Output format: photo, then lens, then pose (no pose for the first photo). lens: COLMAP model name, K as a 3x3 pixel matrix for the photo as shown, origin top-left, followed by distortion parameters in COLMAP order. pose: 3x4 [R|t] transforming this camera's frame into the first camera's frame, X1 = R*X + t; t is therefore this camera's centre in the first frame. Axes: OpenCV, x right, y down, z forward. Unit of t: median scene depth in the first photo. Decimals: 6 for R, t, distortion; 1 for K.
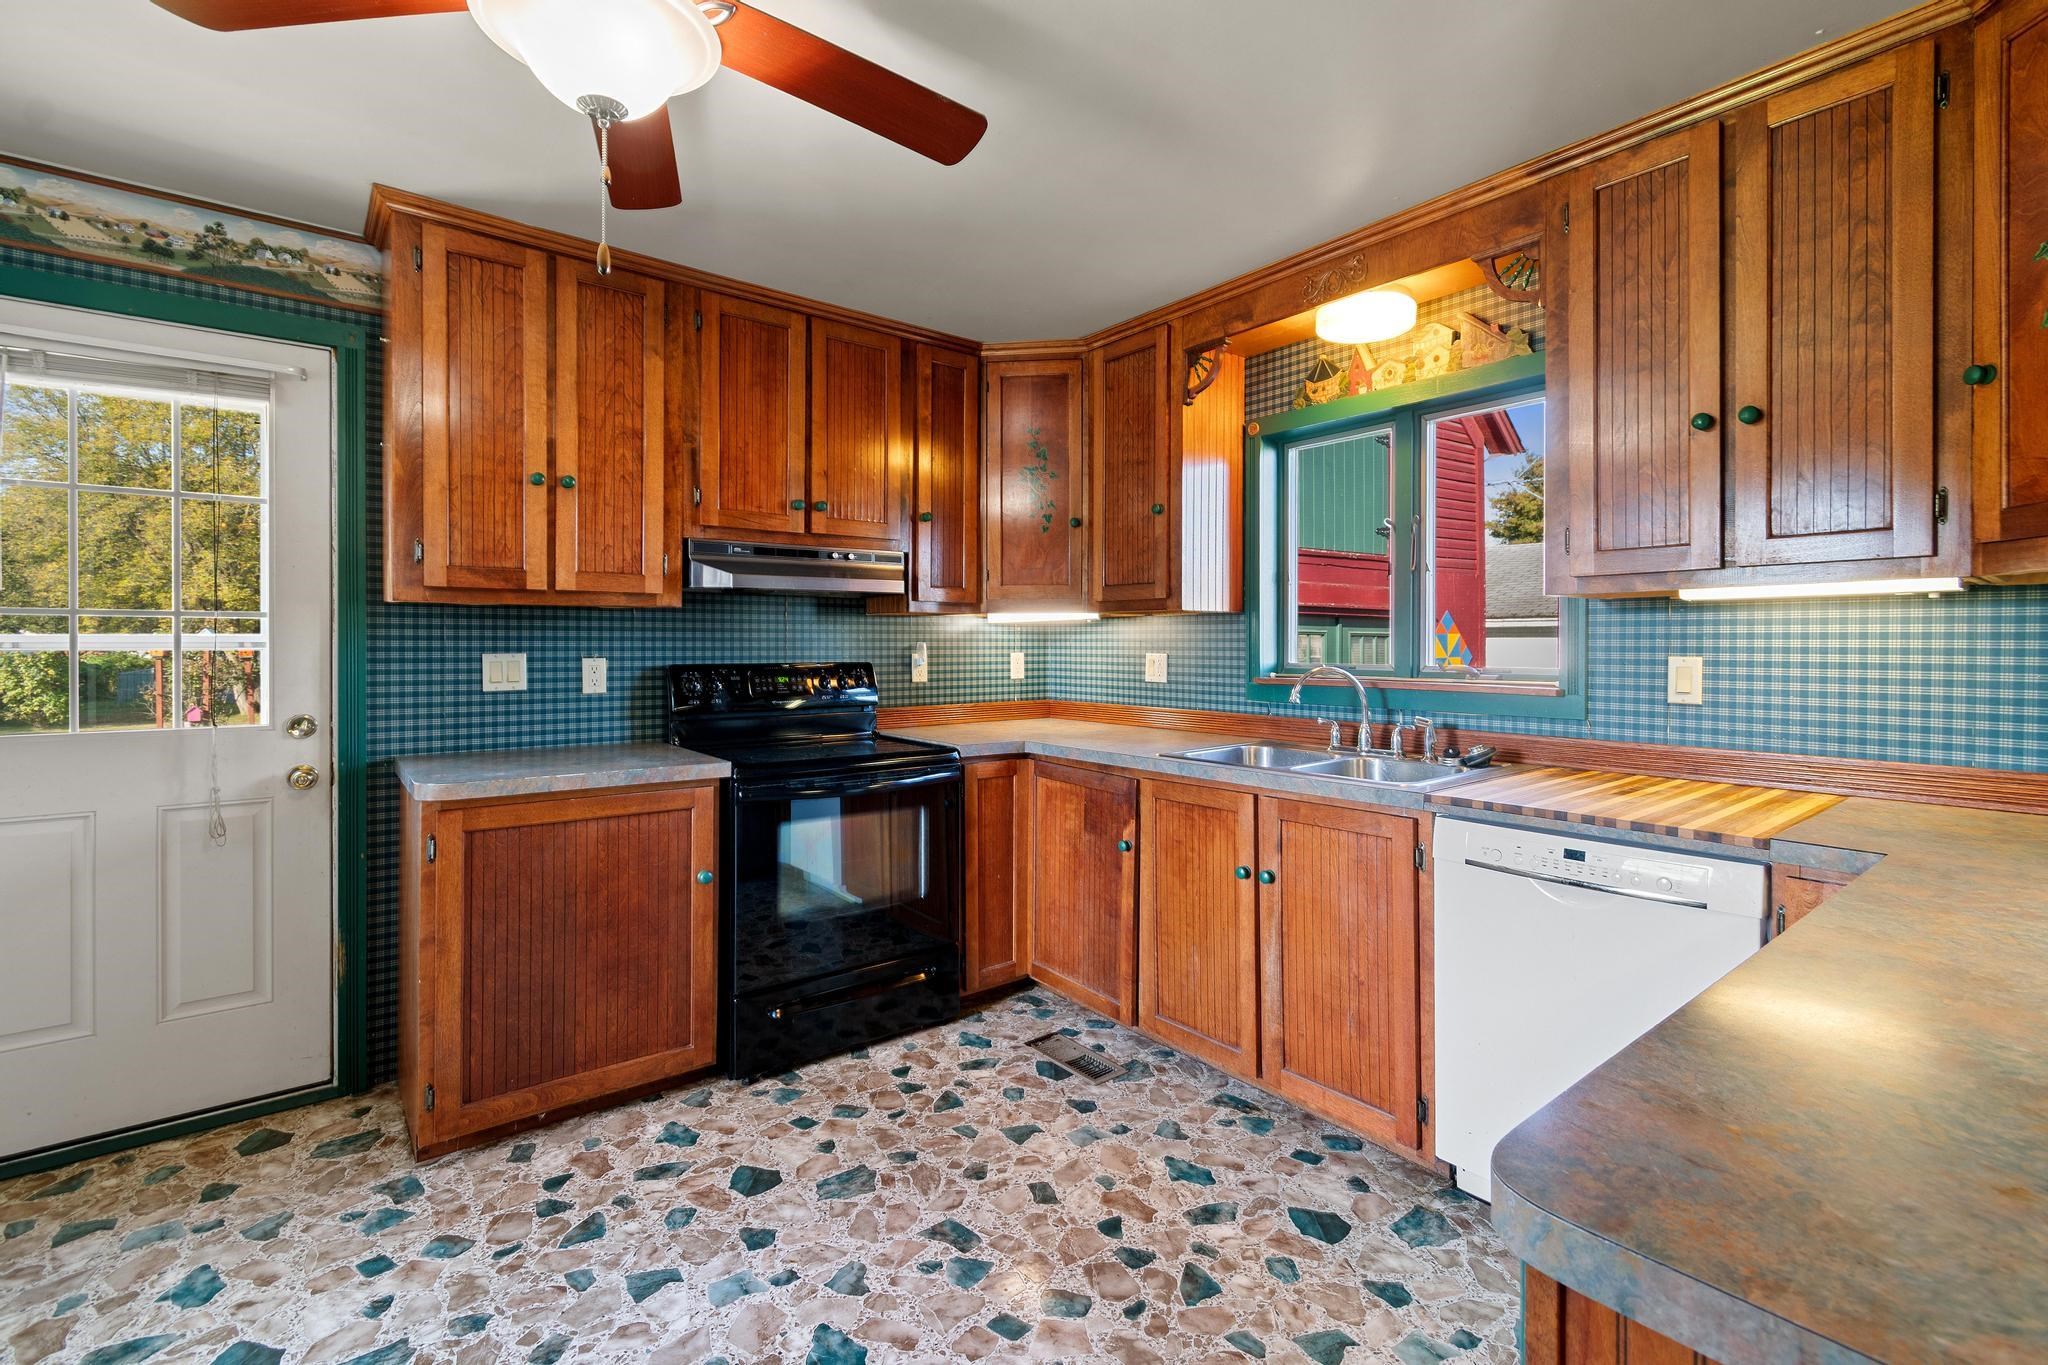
lens RADIAL K [[906.4, 0, 1030.7], [0, 906.4, 647.2], [0, 0, 1]] dist [0.001411, -0.000149]
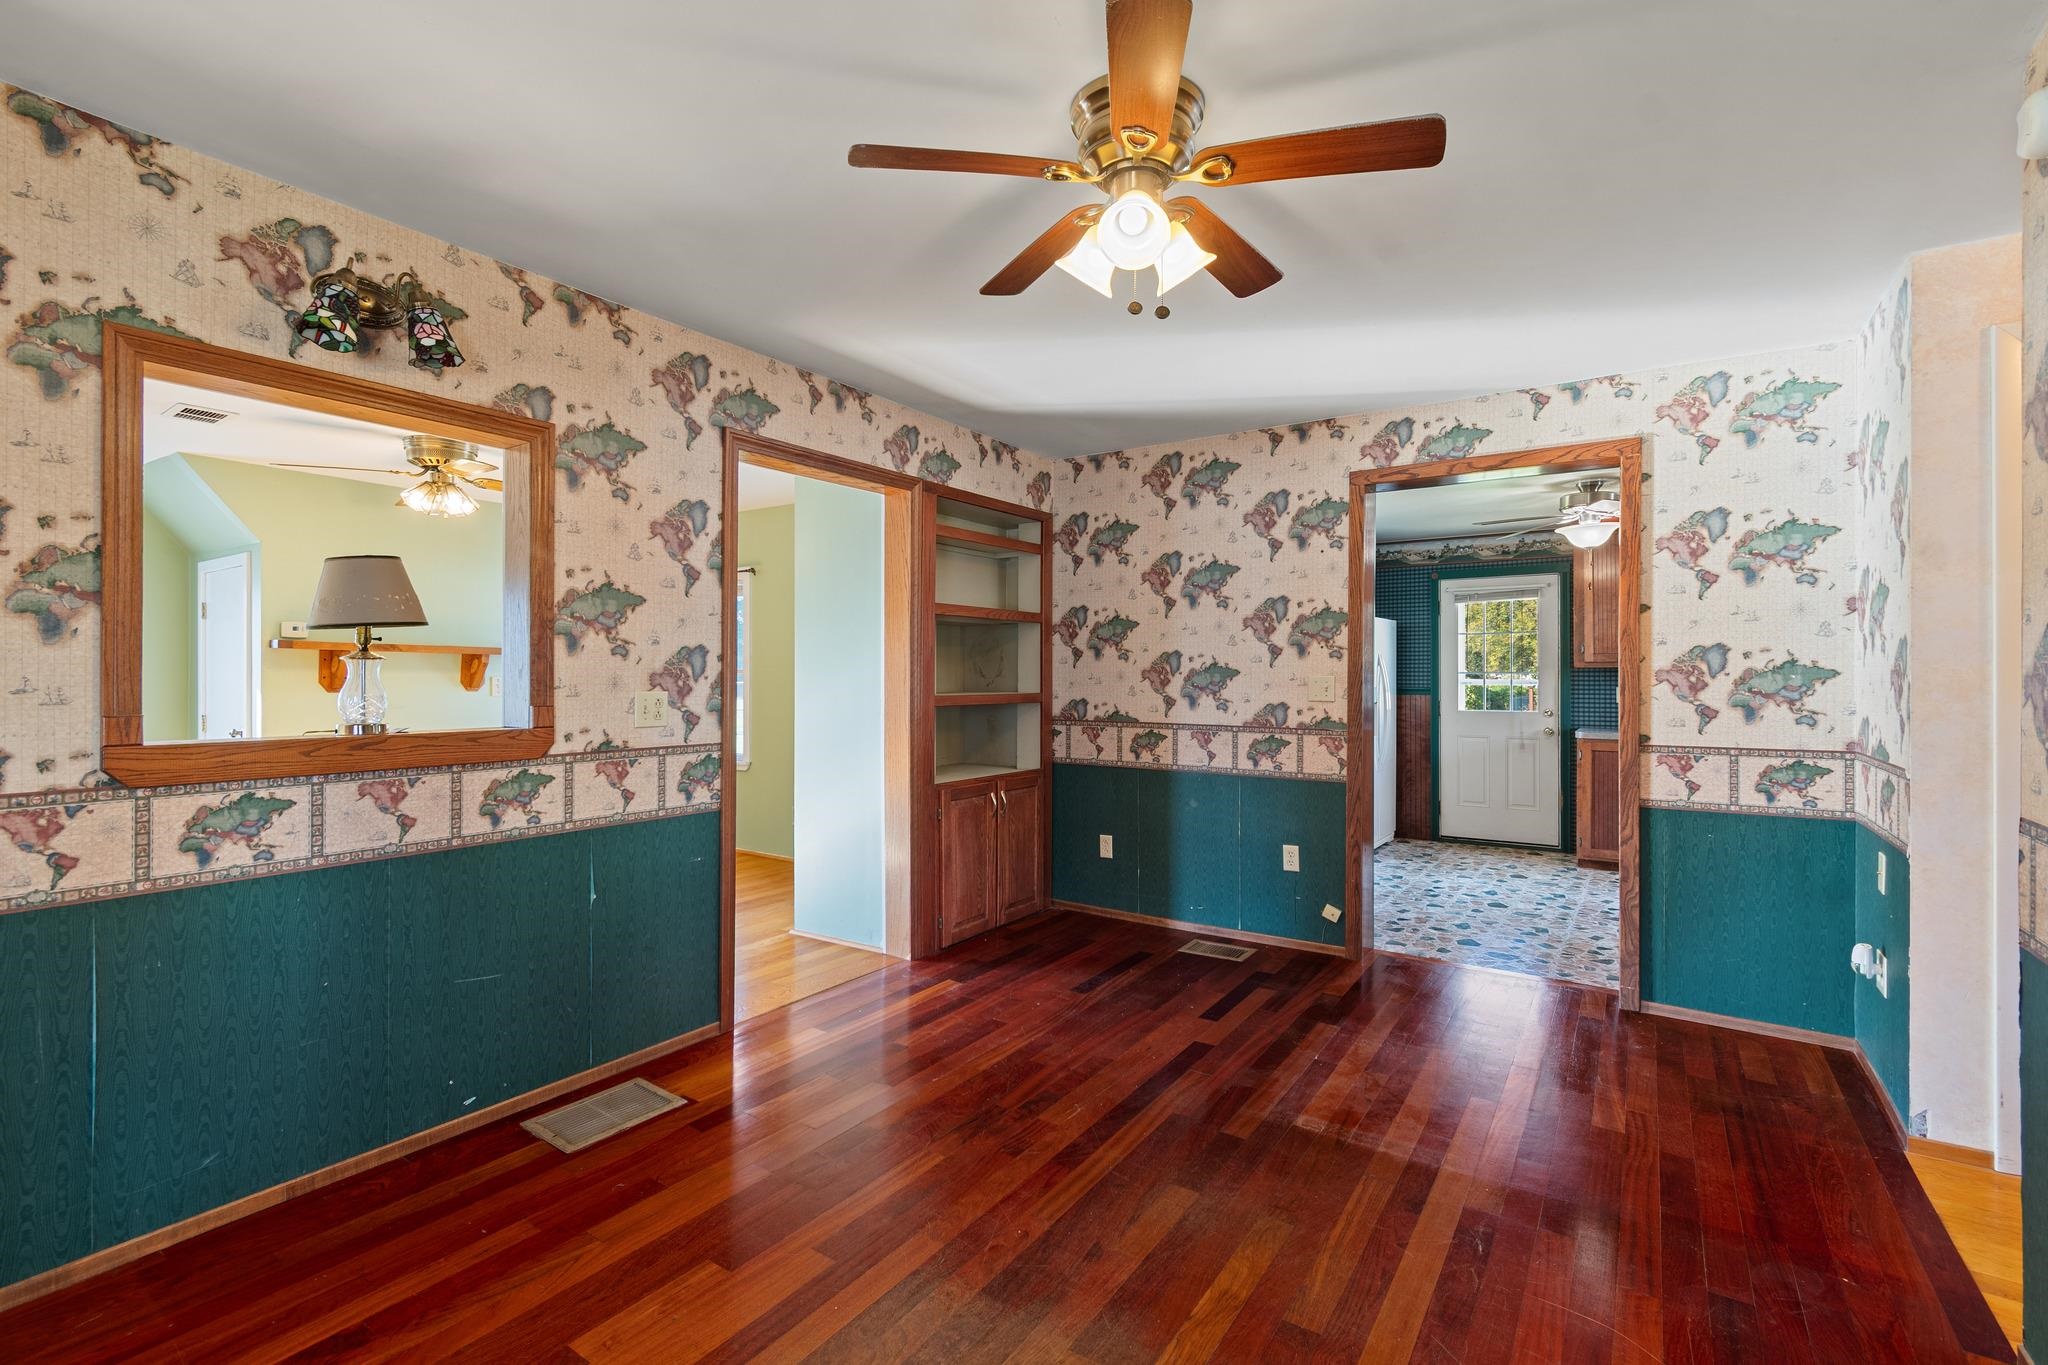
lens RADIAL K [[901.5, 0, 1037.9], [0, 901.5, 674.0], [0, 0, 1]] dist [0.000582, -0.000145]
pose [[0.294757, -0.003510, -0.955566, 1.349435], [-0.003970, 0.999980, -0.004898, -0.010494], [0.955564, 0.005237, 0.294737, -1.281236]]
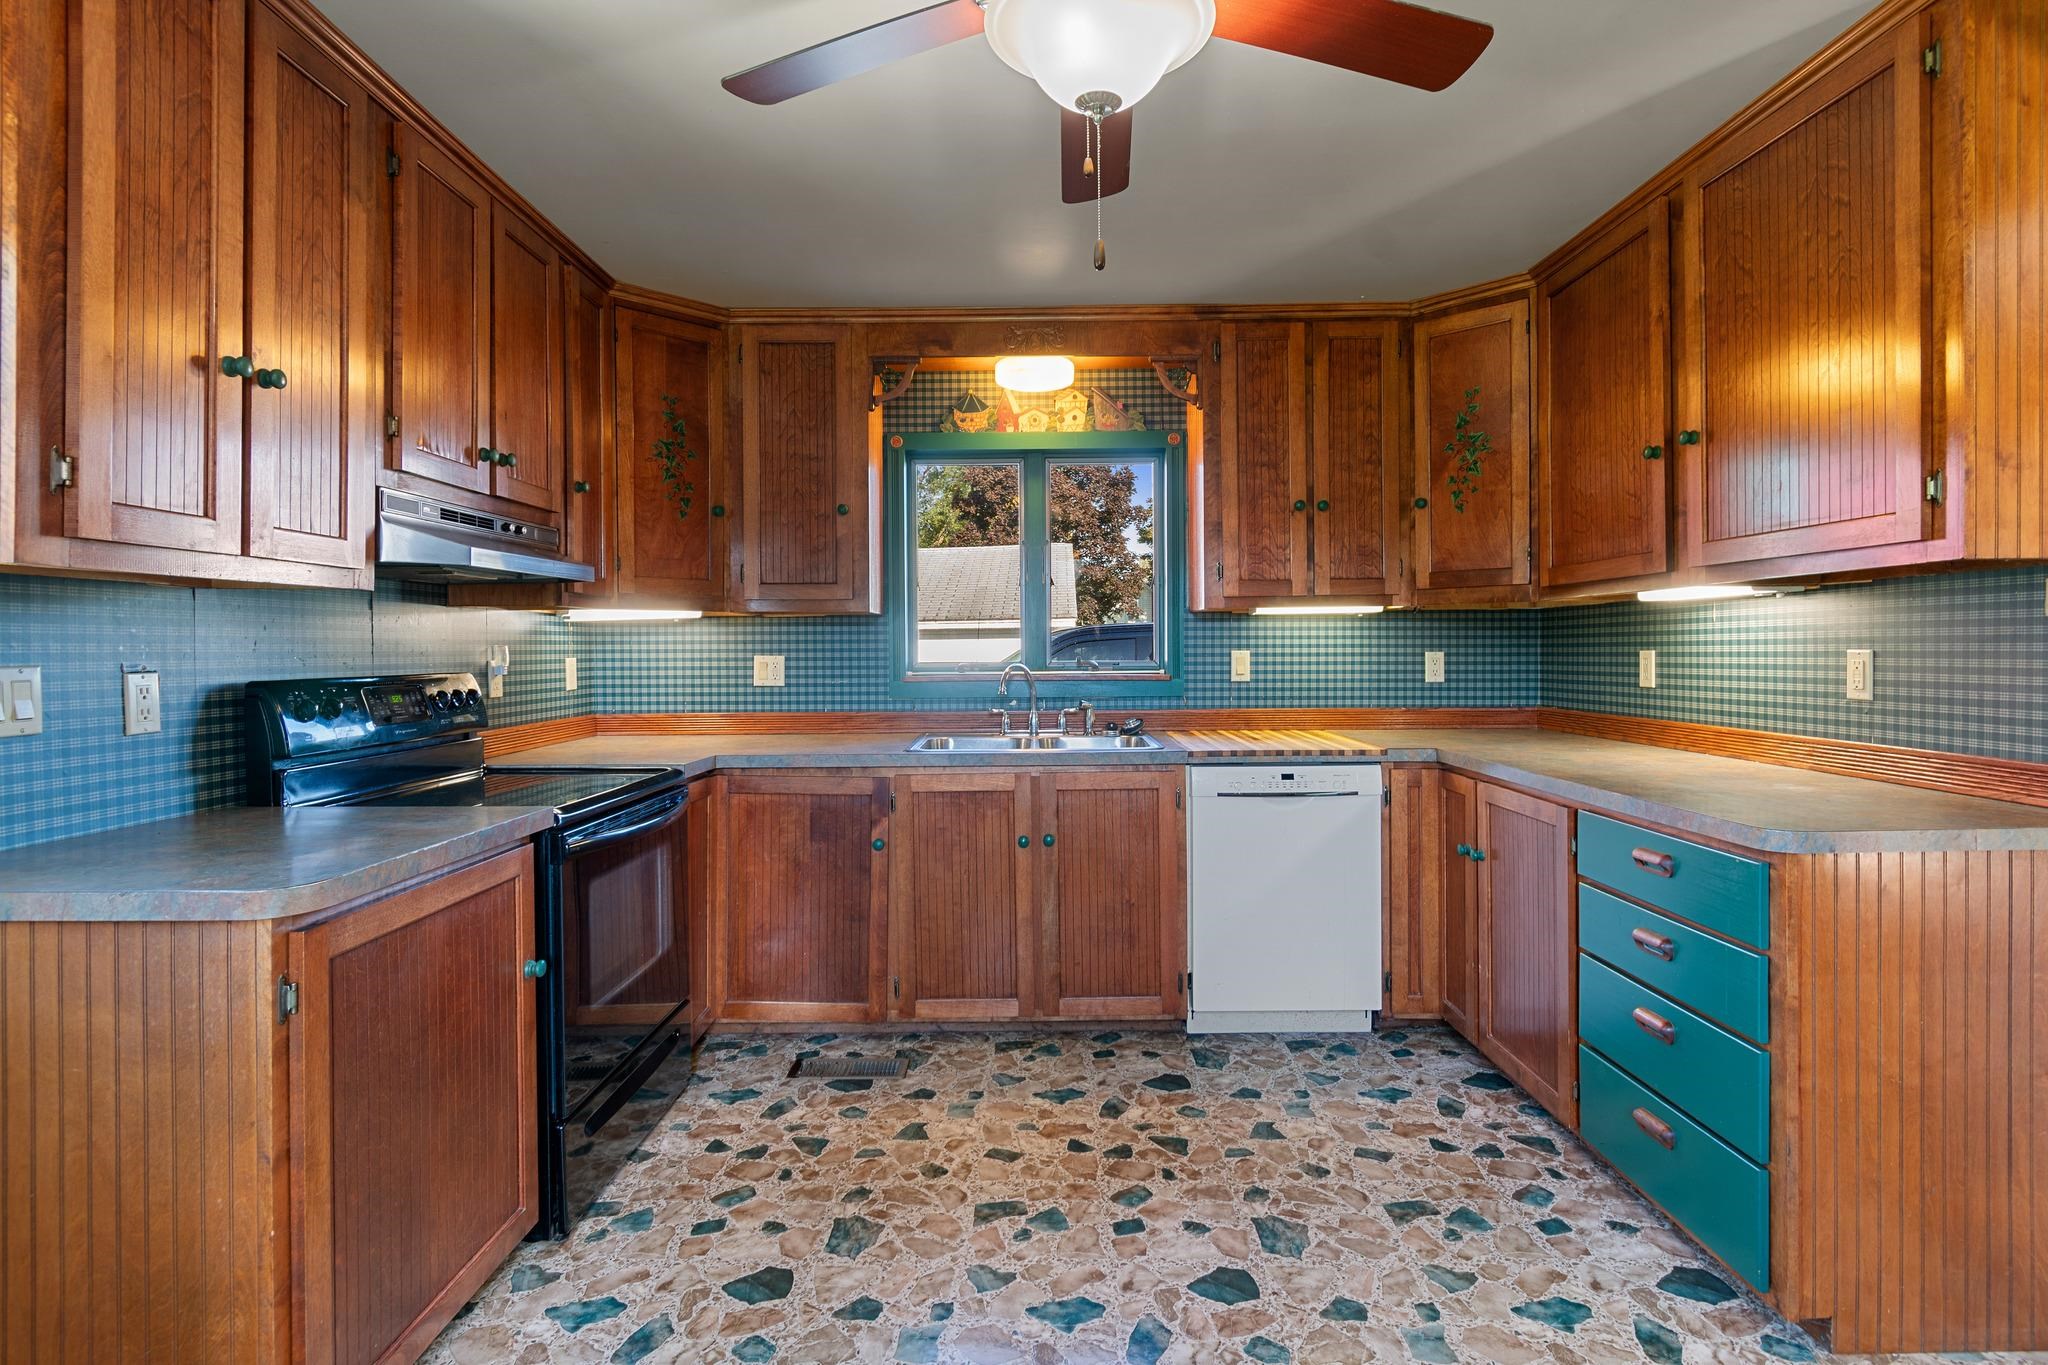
lens RADIAL K [[994.1, 0, 1025.1], [0, 994.1, 656.2], [0, 0, 1]] dist [0.002389, -0.007028]
pose [[0.627525, -0.012497, 0.778496, -0.764223], [0.009816, 0.999919, 0.008138, 0.002388], [-0.778535, 0.002535, 0.627596, 0.209283]]
